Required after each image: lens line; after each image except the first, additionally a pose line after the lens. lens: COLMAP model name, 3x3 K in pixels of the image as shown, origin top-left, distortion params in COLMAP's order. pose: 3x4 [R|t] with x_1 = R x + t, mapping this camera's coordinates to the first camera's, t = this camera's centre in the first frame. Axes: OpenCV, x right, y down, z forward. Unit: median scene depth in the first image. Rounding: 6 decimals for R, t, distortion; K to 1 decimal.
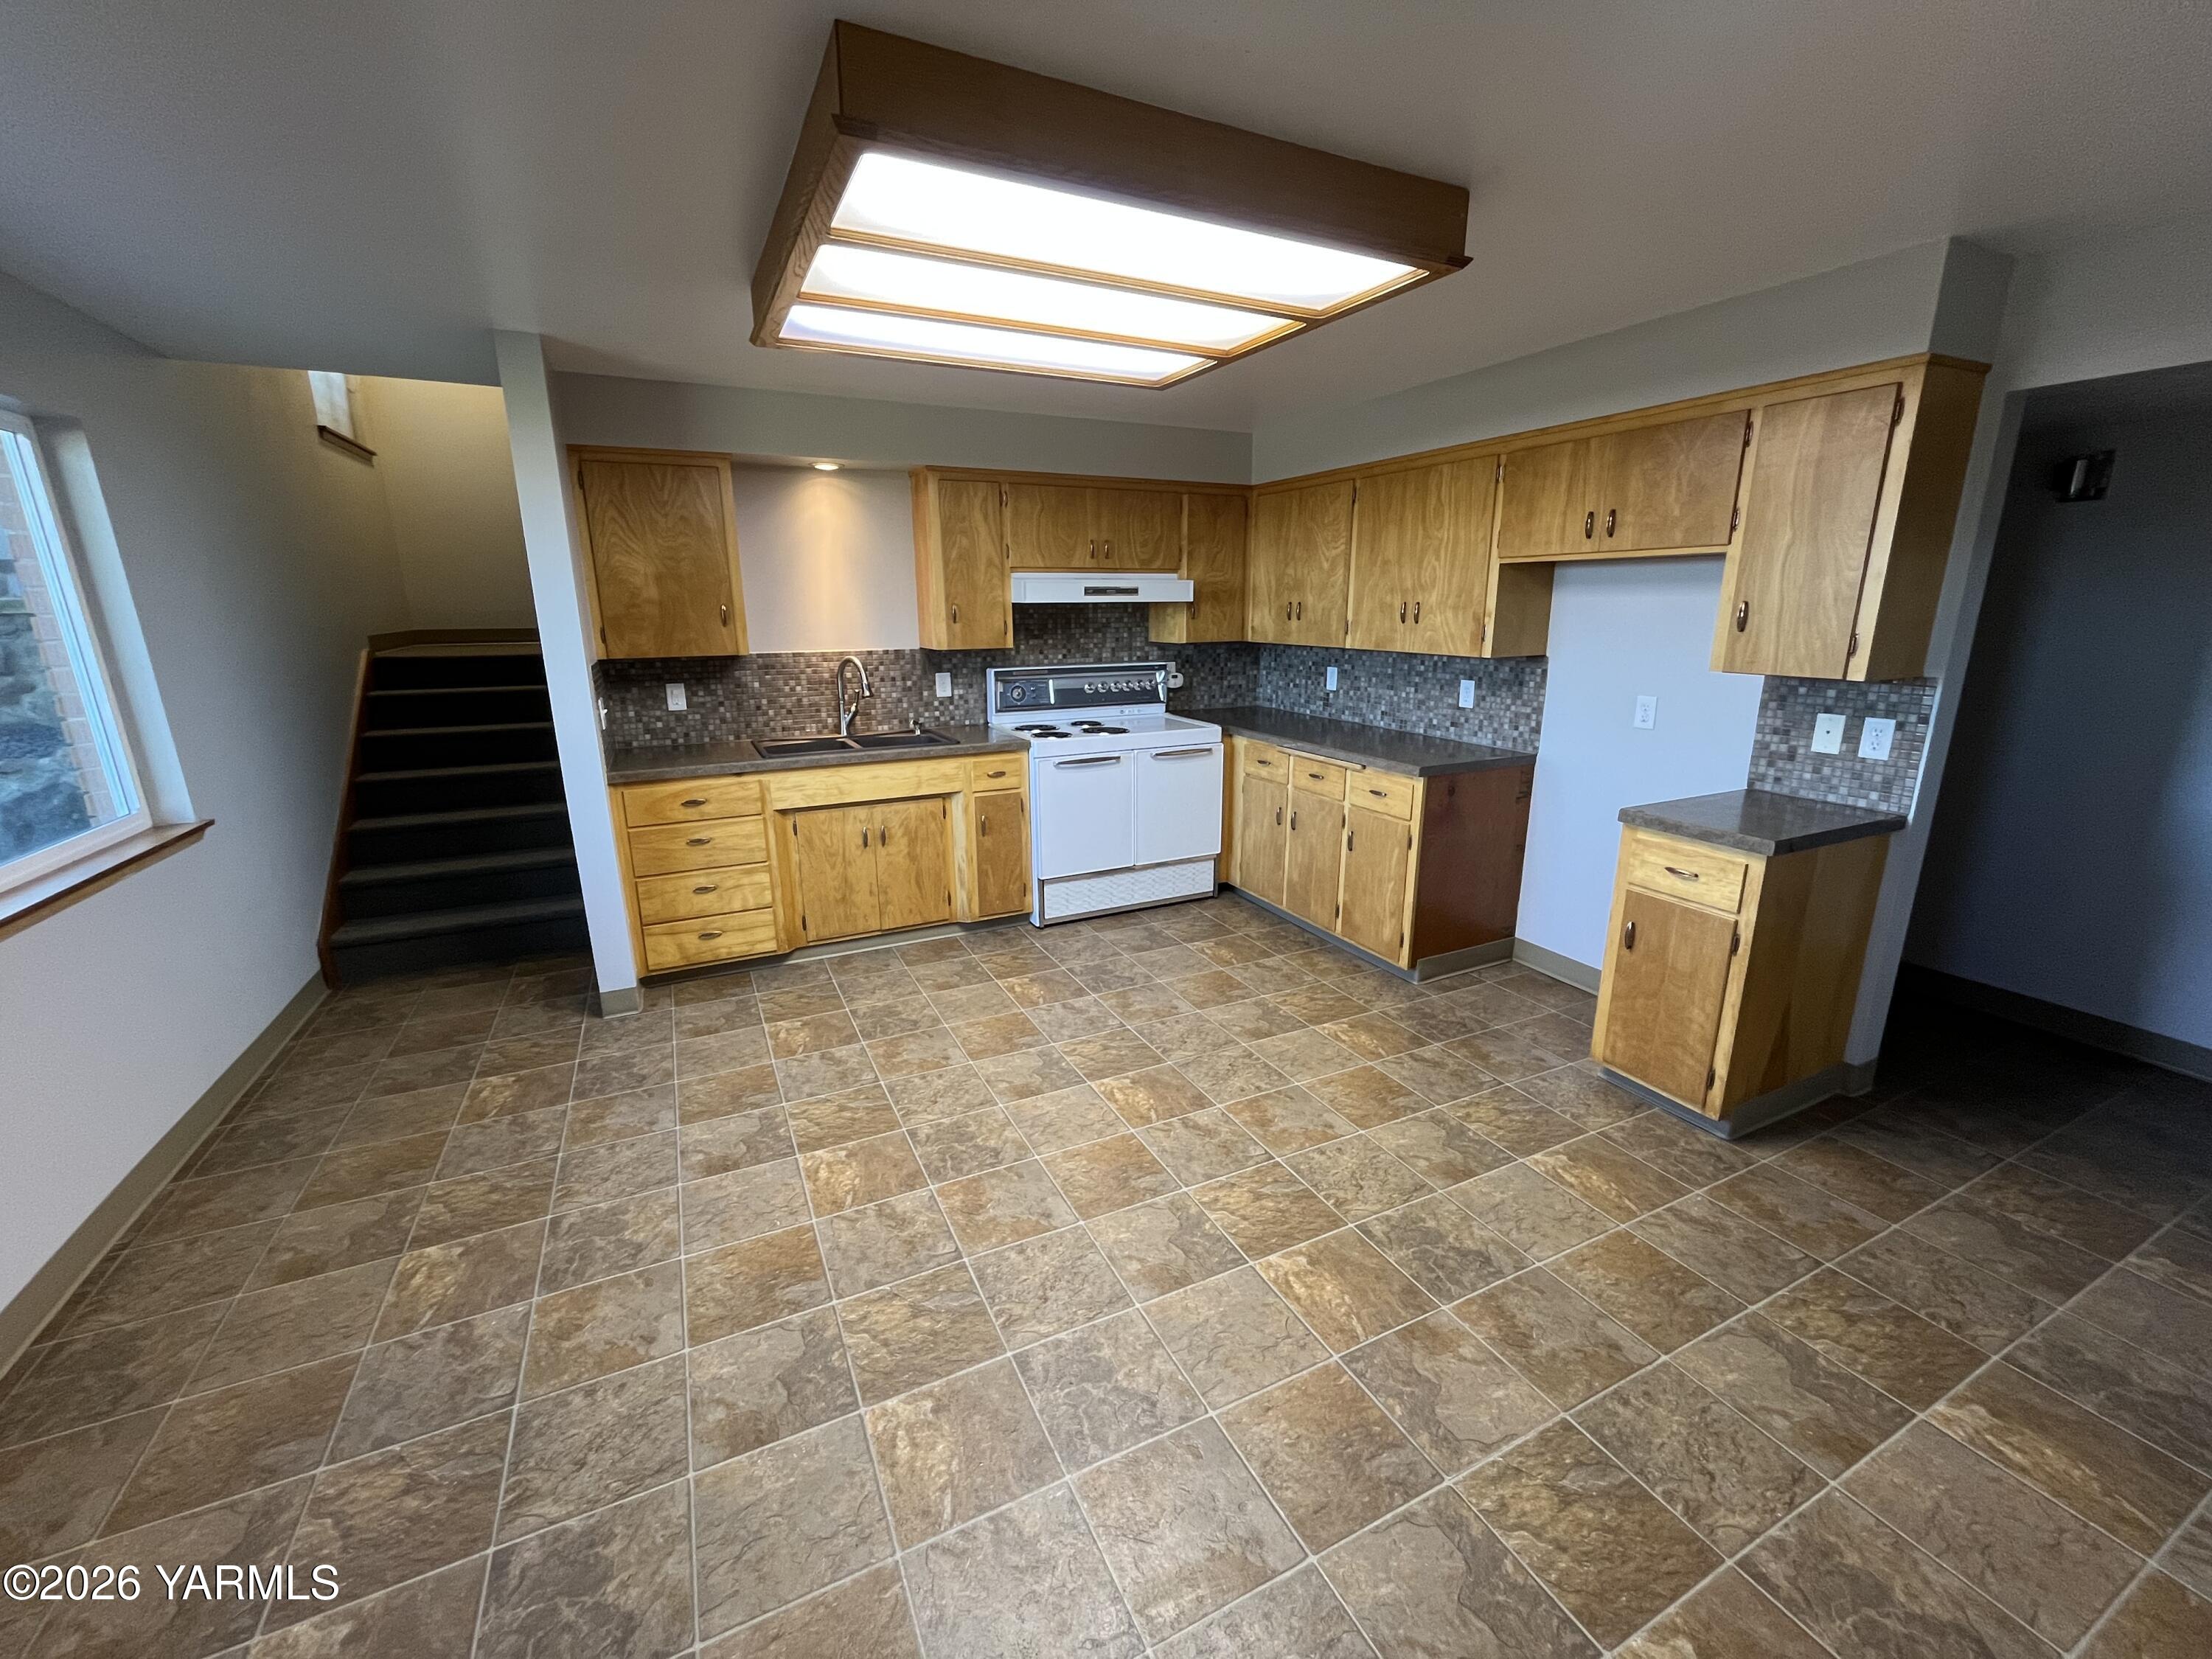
lens RADIAL K [[892.4, 0, 1104.6], [0, 892.4, 837.3], [0, 0, 1]] dist [-0.003856, 0.000064]
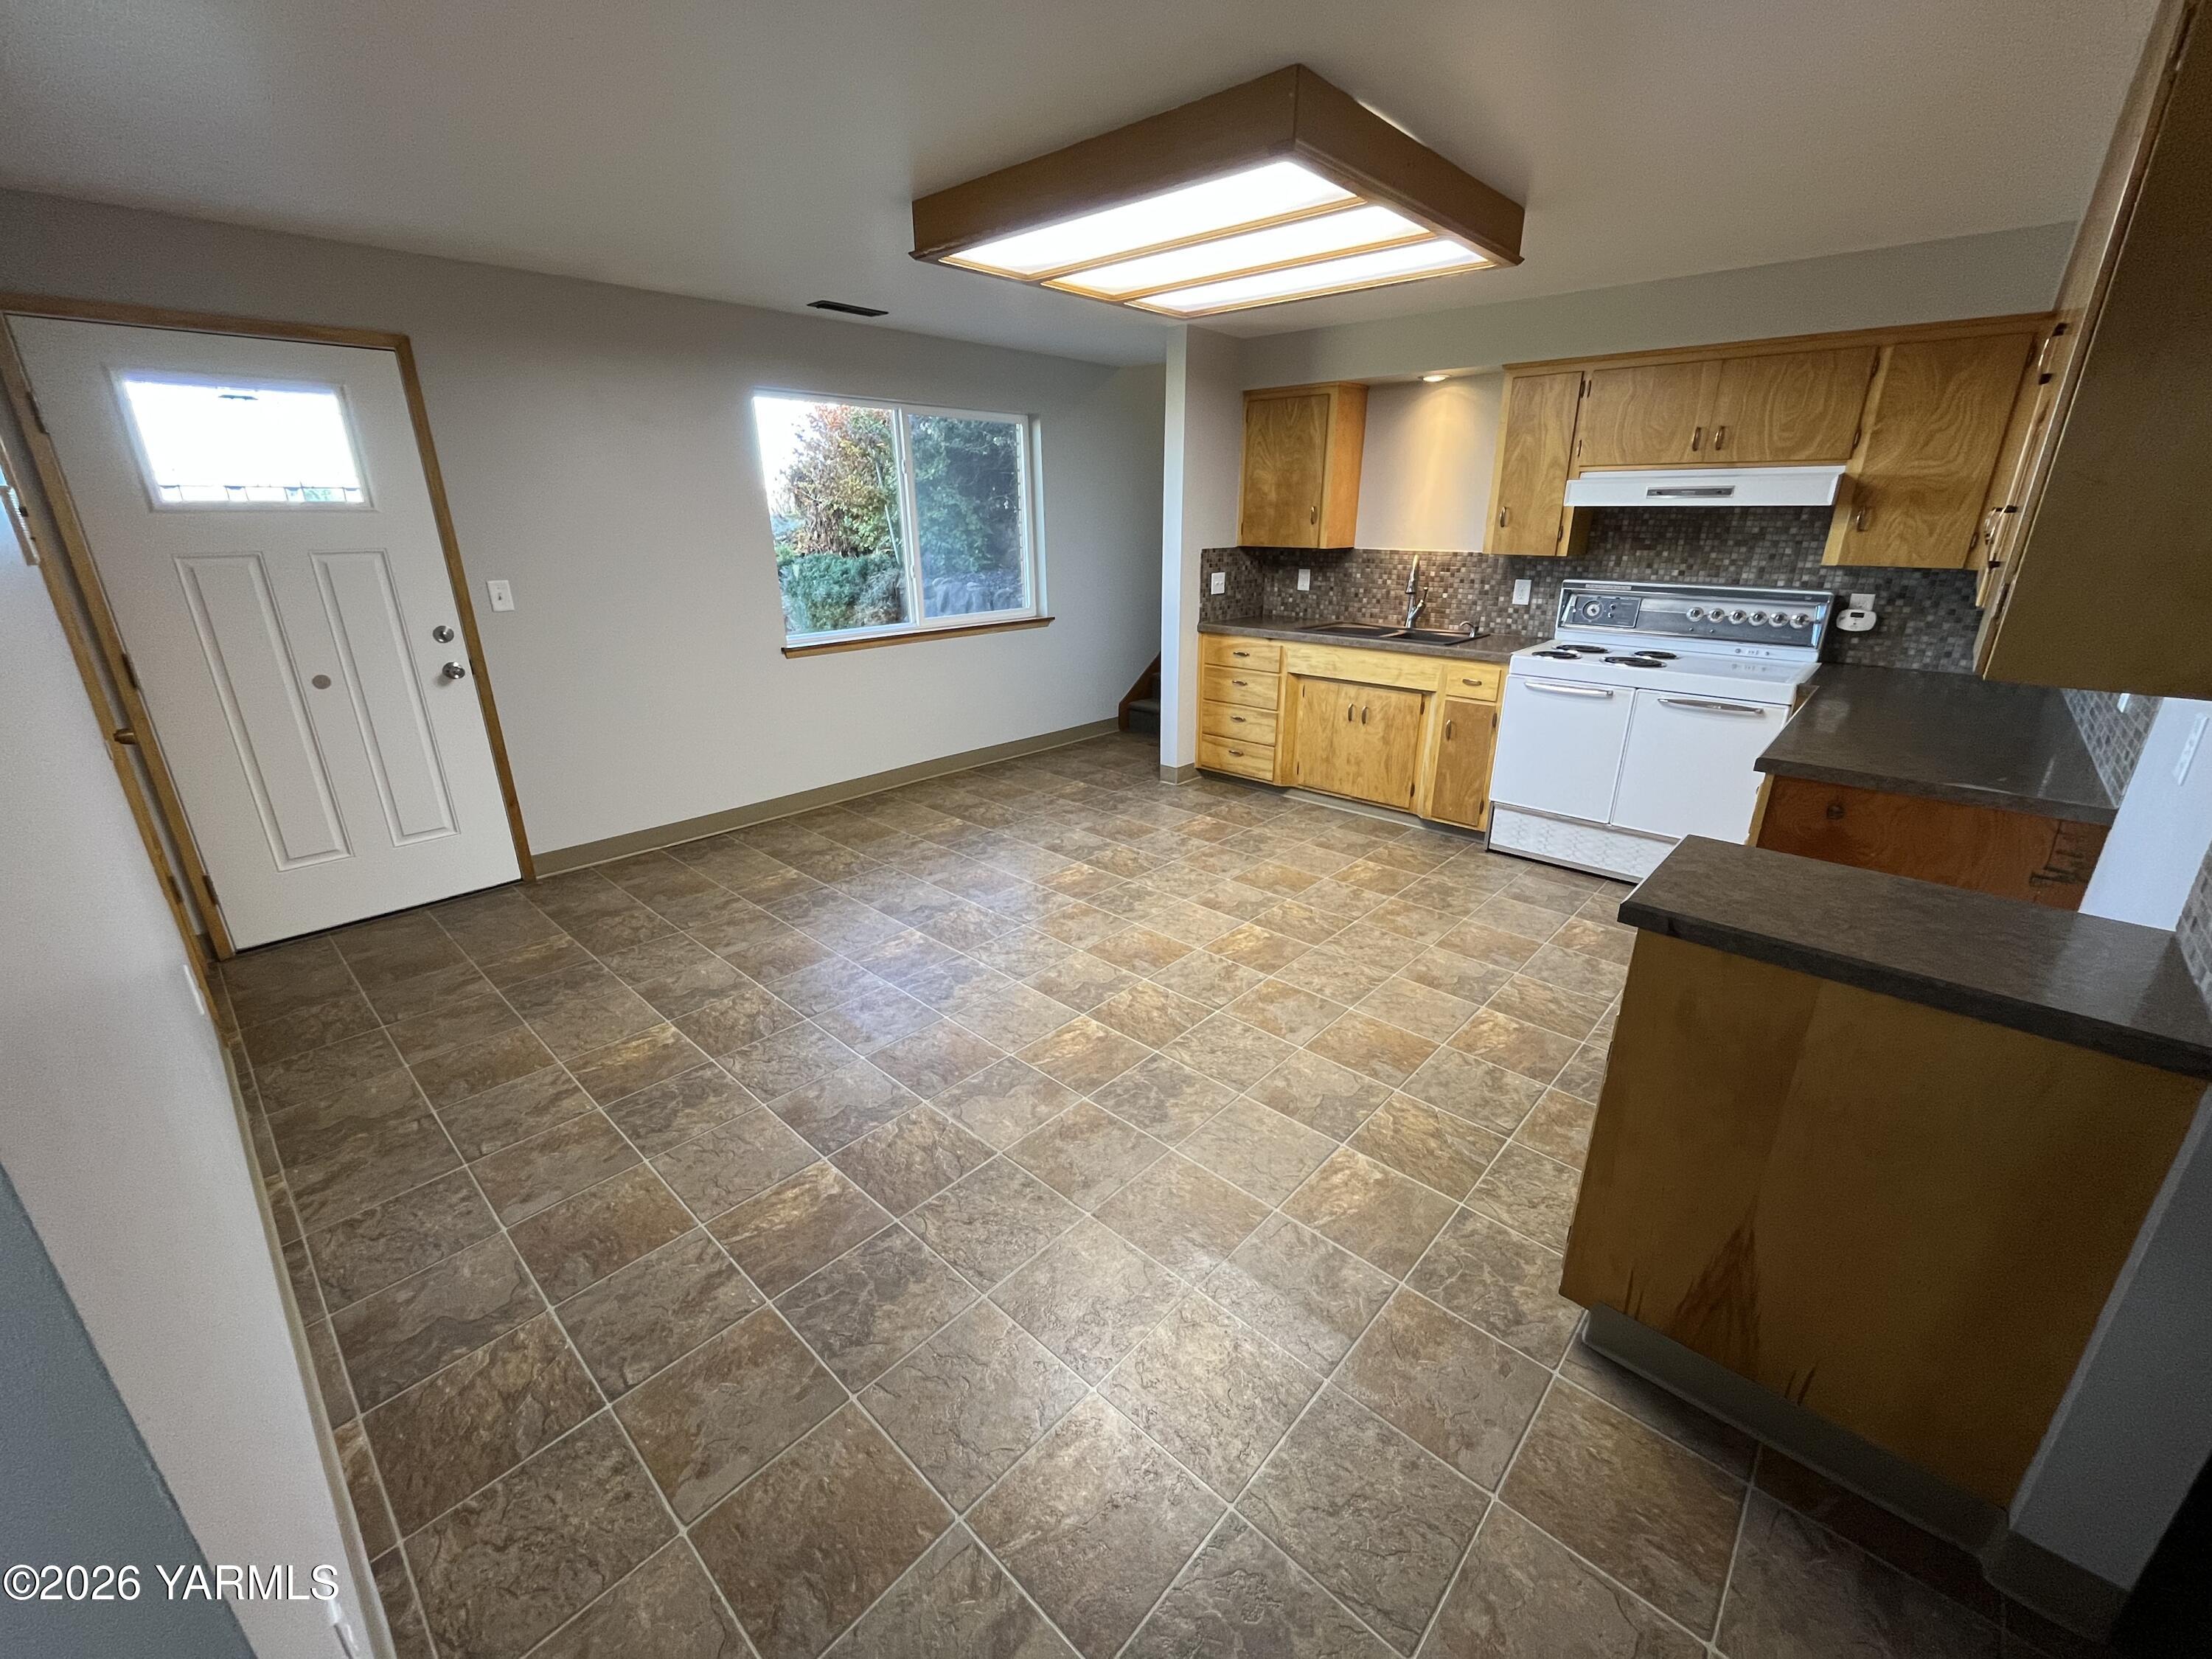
lens RADIAL K [[892.4, 0, 1100.9], [0, 892.4, 831.4], [0, 0, 1]] dist [-0.003856, 0.000064]
pose [[0.363175, 0.321064, -0.874655, 0.677409], [-0.239055, 0.939437, 0.245583, -0.061460], [0.900531, 0.119901, 0.417932, 0.234252]]
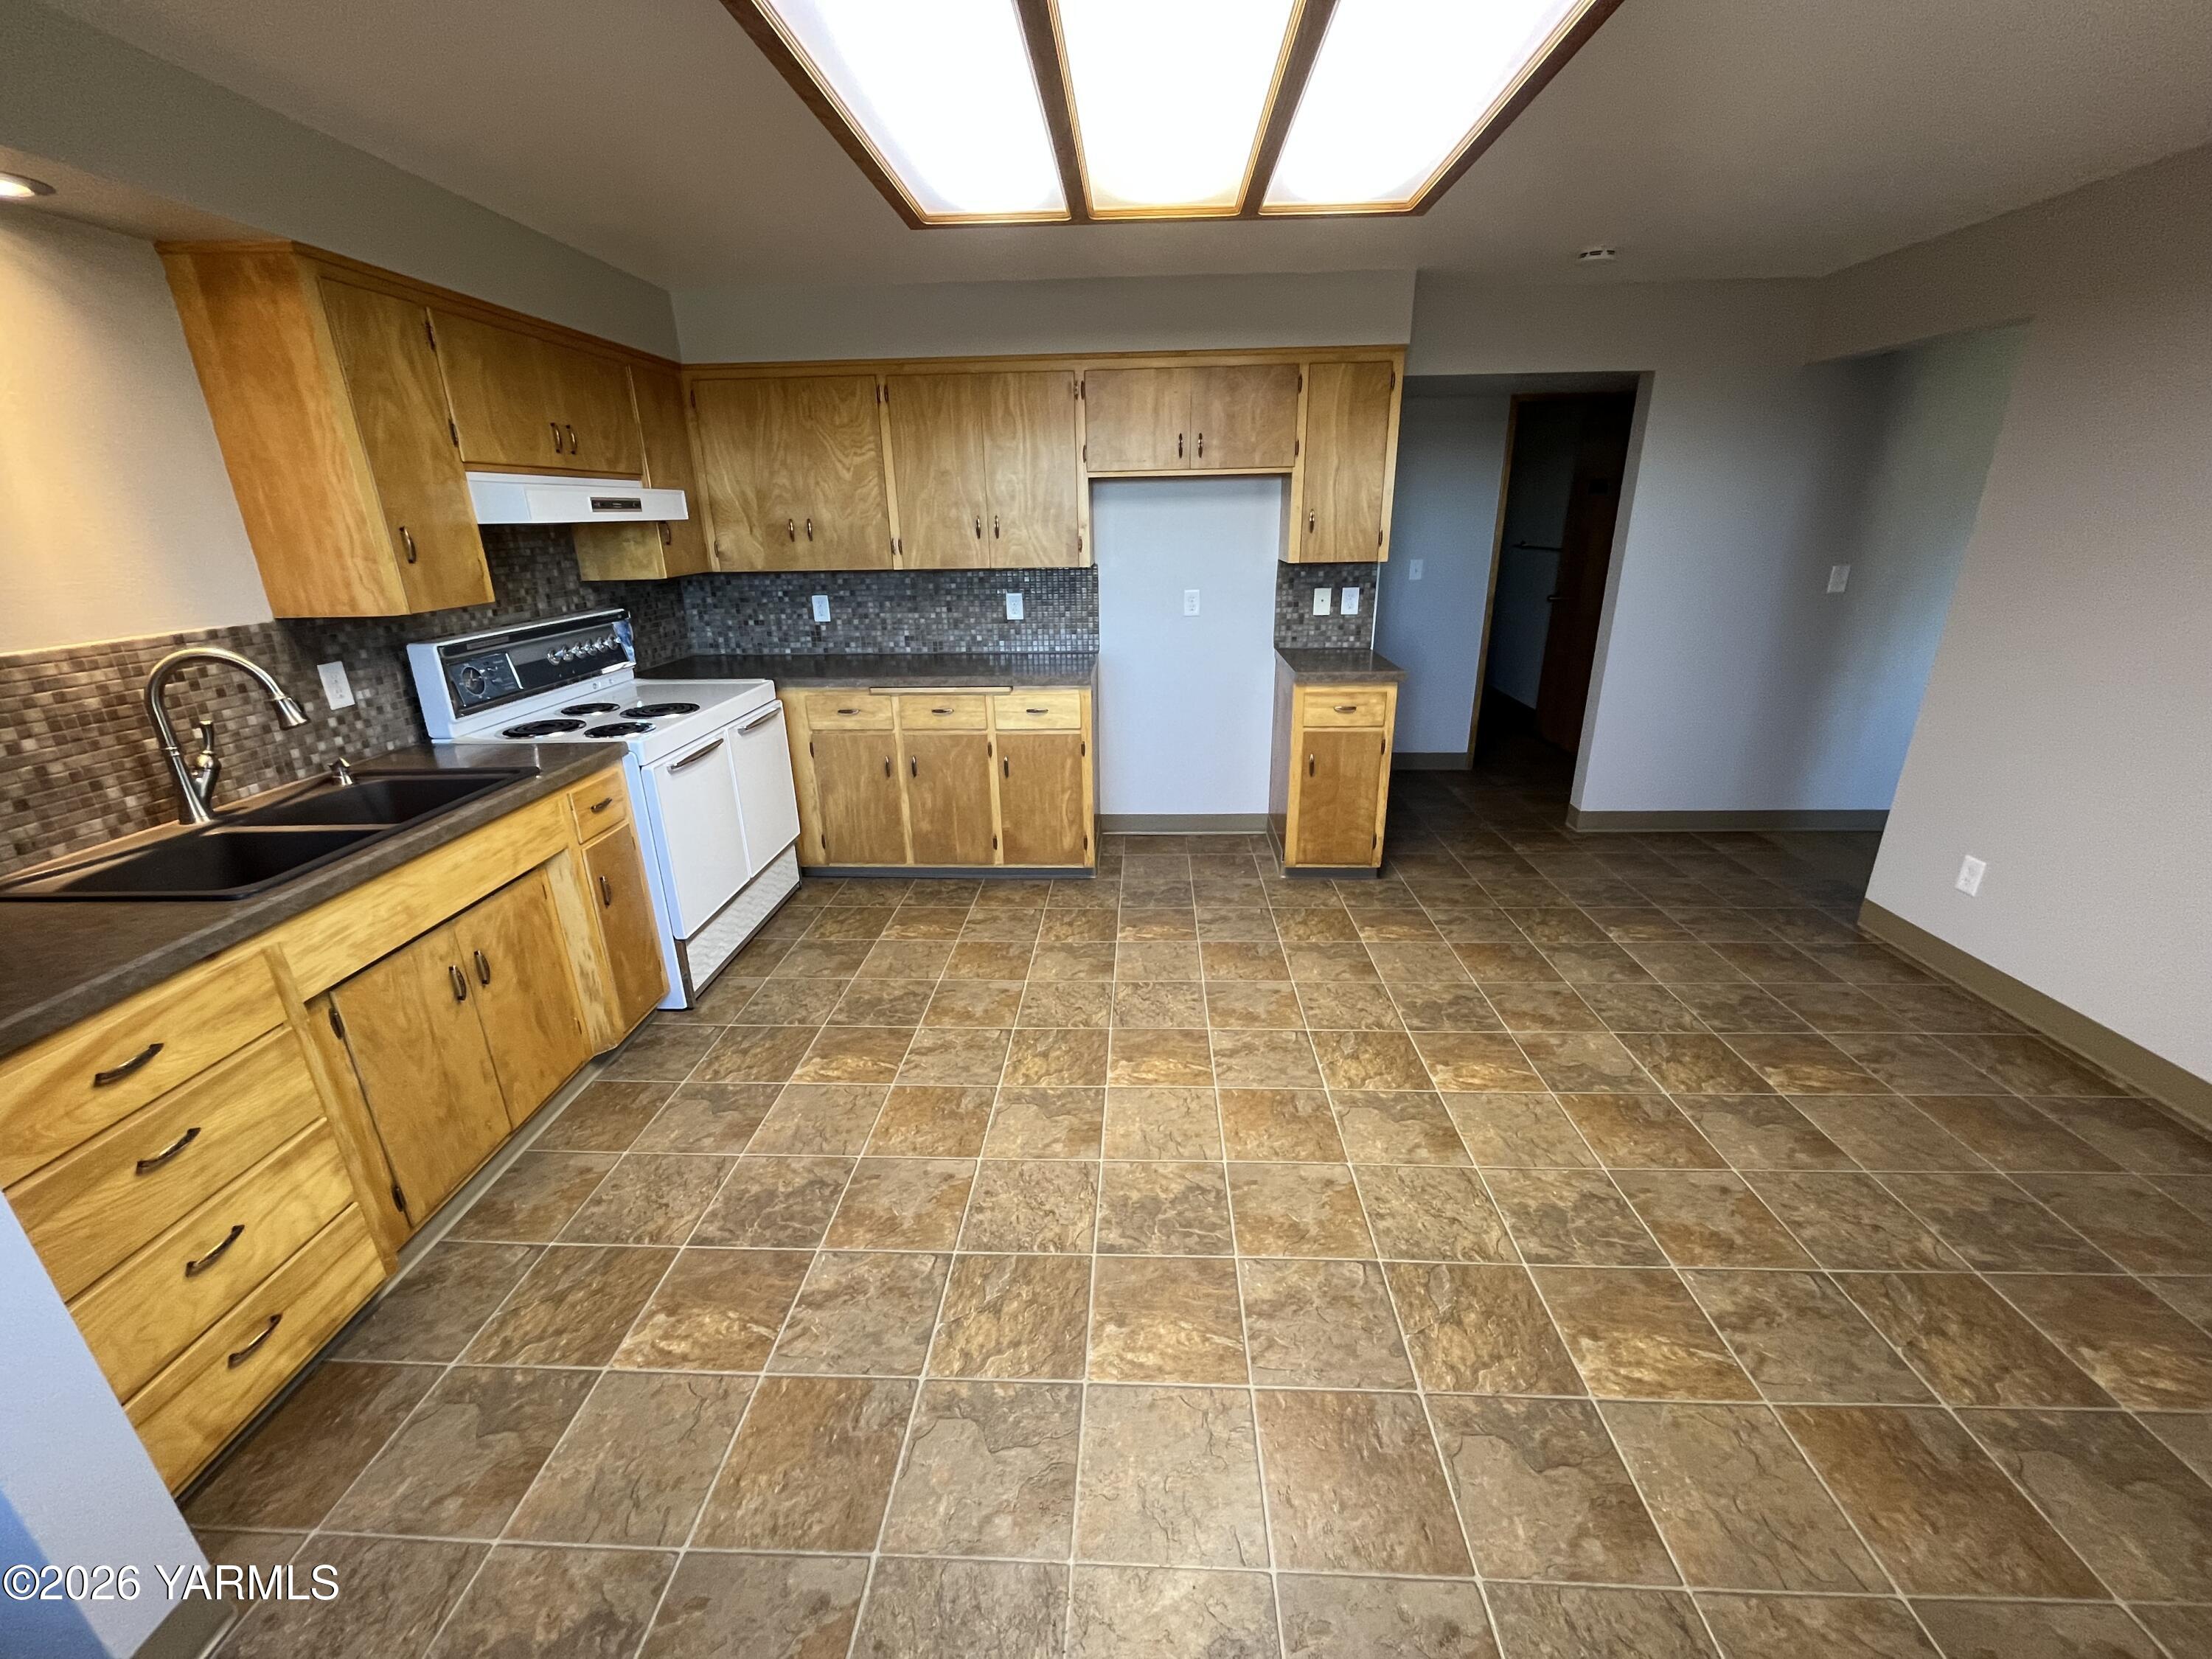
lens RADIAL K [[892.4, 0, 1101.8], [0, 892.4, 838.2], [0, 0, 1]] dist [-0.003856, 0.000064]
pose [[0.478073, -0.304210, 0.823955, -0.487576], [0.238942, 0.947769, 0.211285, -0.100121], [-0.845194, 0.095868, 0.525791, 0.393342]]
